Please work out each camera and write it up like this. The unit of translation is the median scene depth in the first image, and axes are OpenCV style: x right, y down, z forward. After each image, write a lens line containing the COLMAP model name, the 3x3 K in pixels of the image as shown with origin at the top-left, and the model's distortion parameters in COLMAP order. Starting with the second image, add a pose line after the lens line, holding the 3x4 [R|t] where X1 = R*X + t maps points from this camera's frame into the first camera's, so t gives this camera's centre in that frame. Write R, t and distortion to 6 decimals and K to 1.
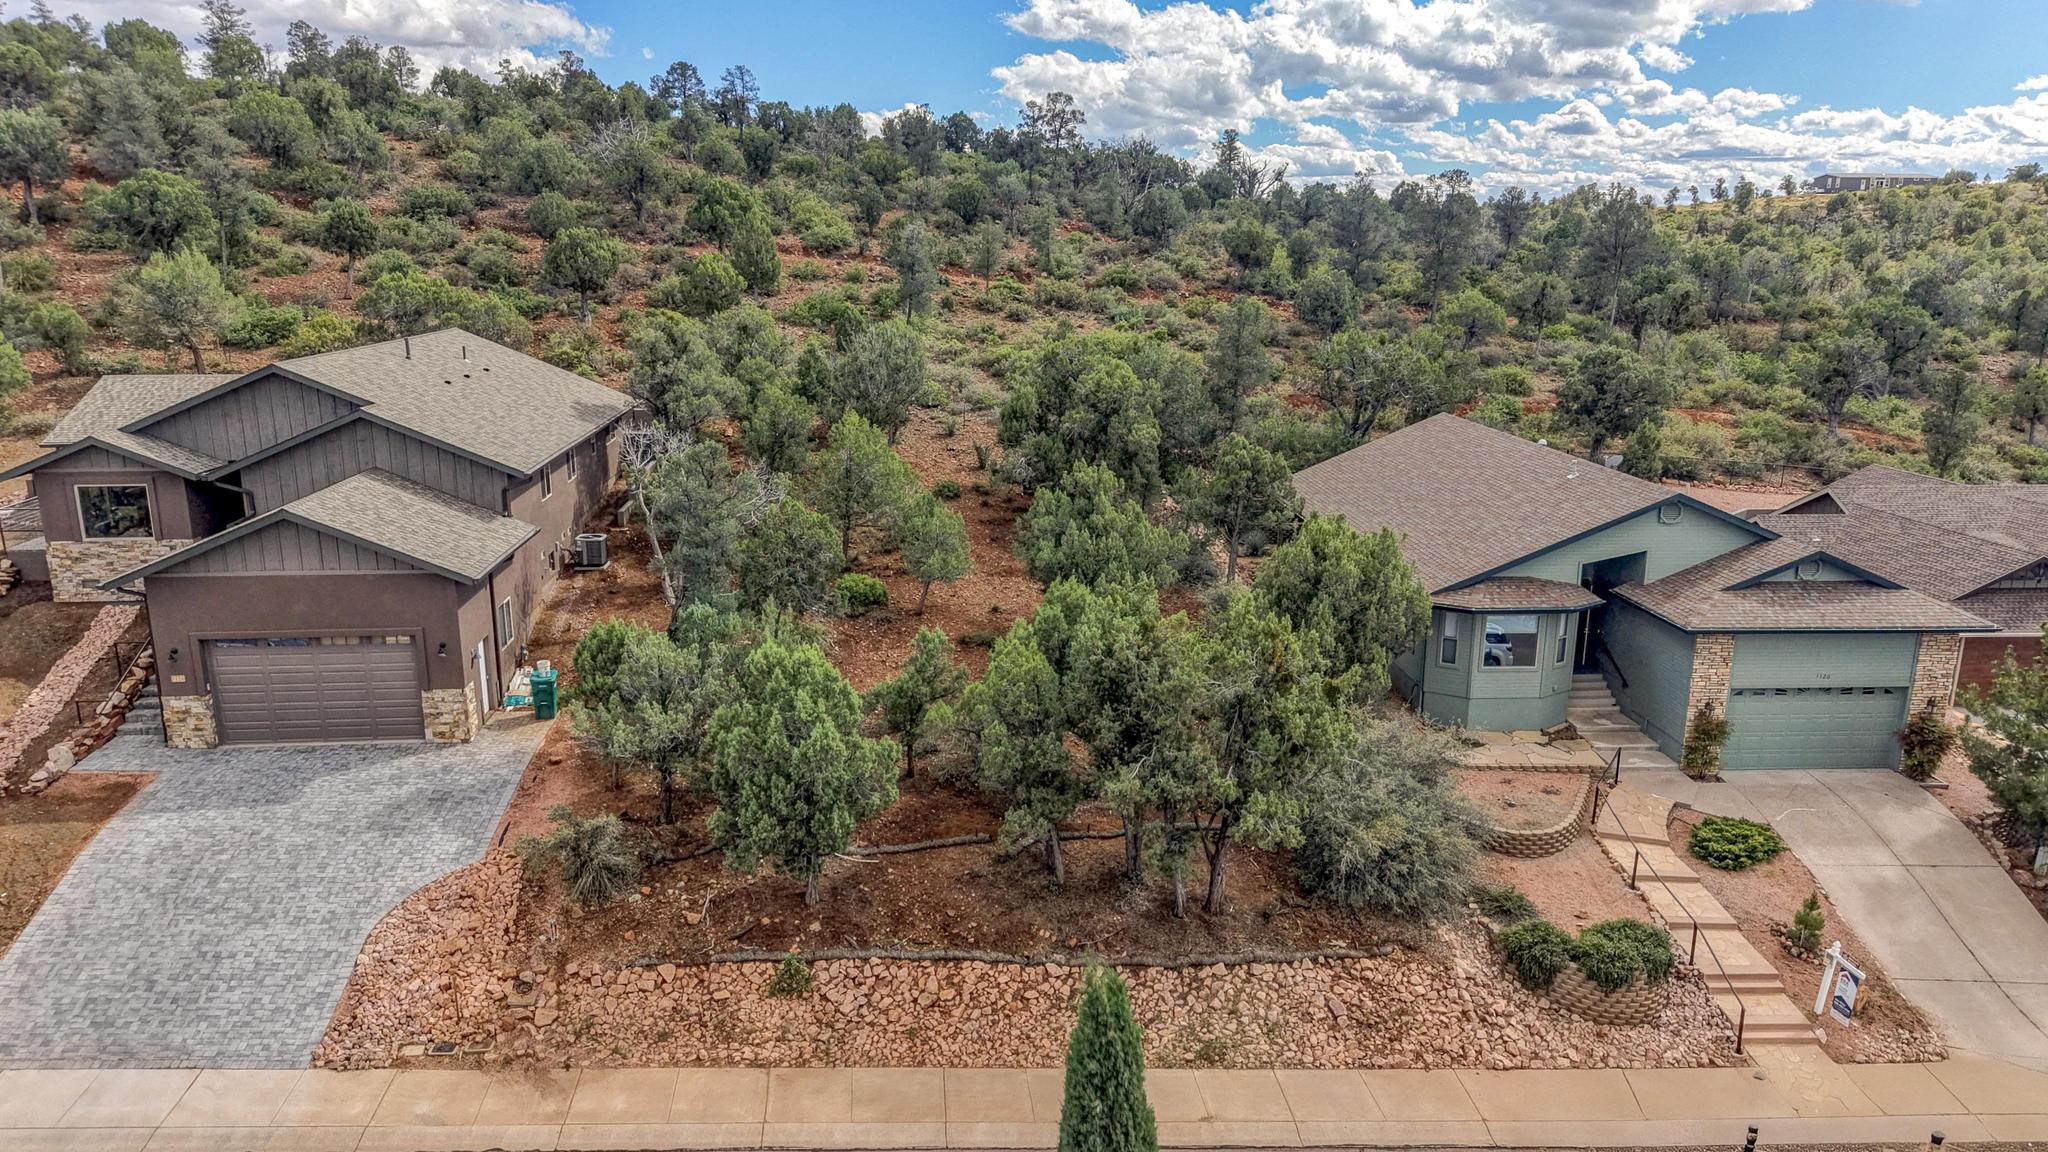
lens RADIAL K [[1384.5, 0, 1024.0], [0, 1384.5, 576.0], [0, 0, 1]] dist [-0.001133, -0.000130]
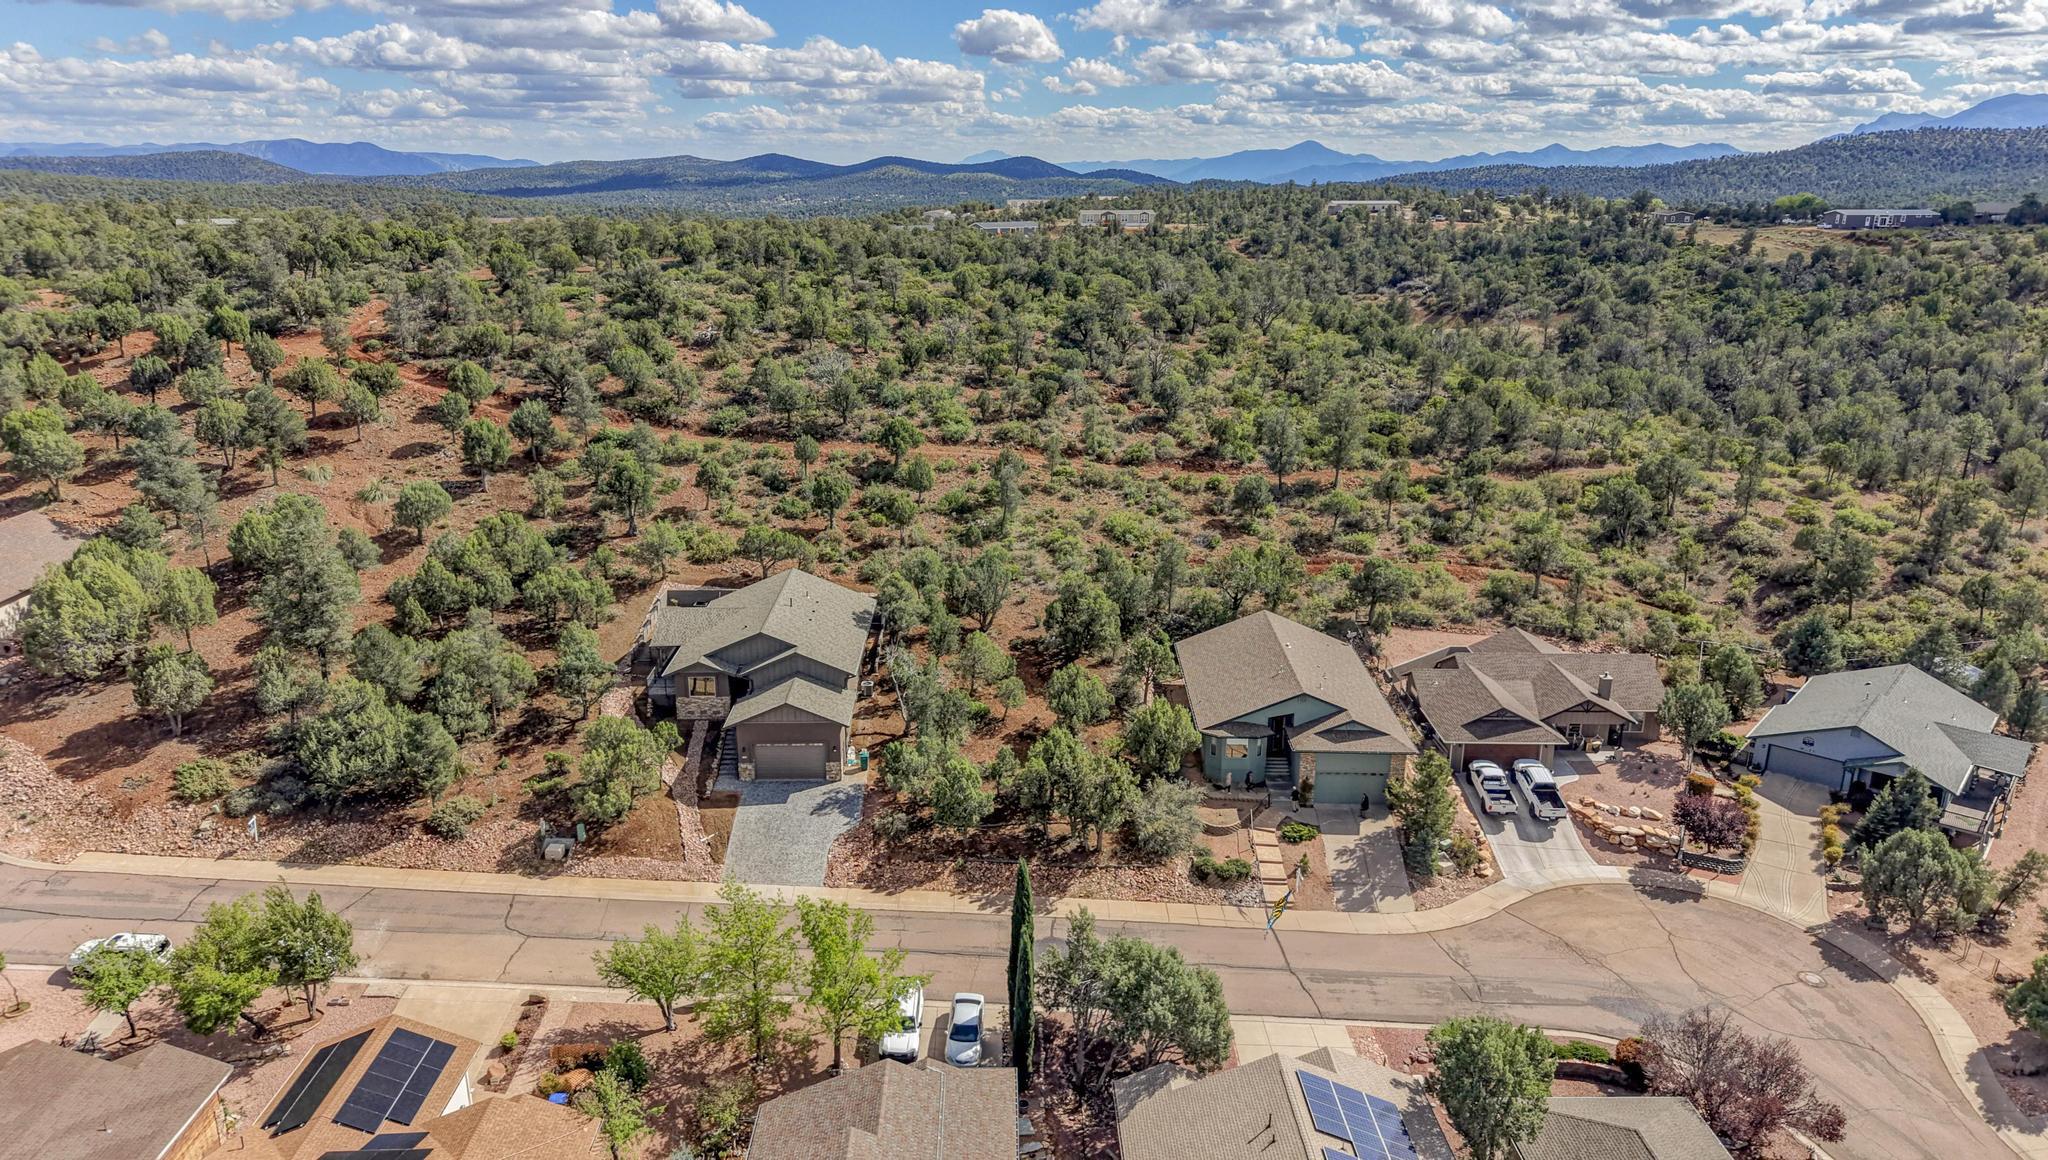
lens RADIAL K [[1388.5, 0, 1024.0], [0, 1388.5, 580.0], [0, 0, 1]] dist [0.030039, -0.005170]
pose [[0.997110, 0.022157, -0.072667, 0.177828], [-0.017778, 0.998018, 0.060359, -0.508357], [0.073860, -0.058892, 0.995528, -1.923451]]
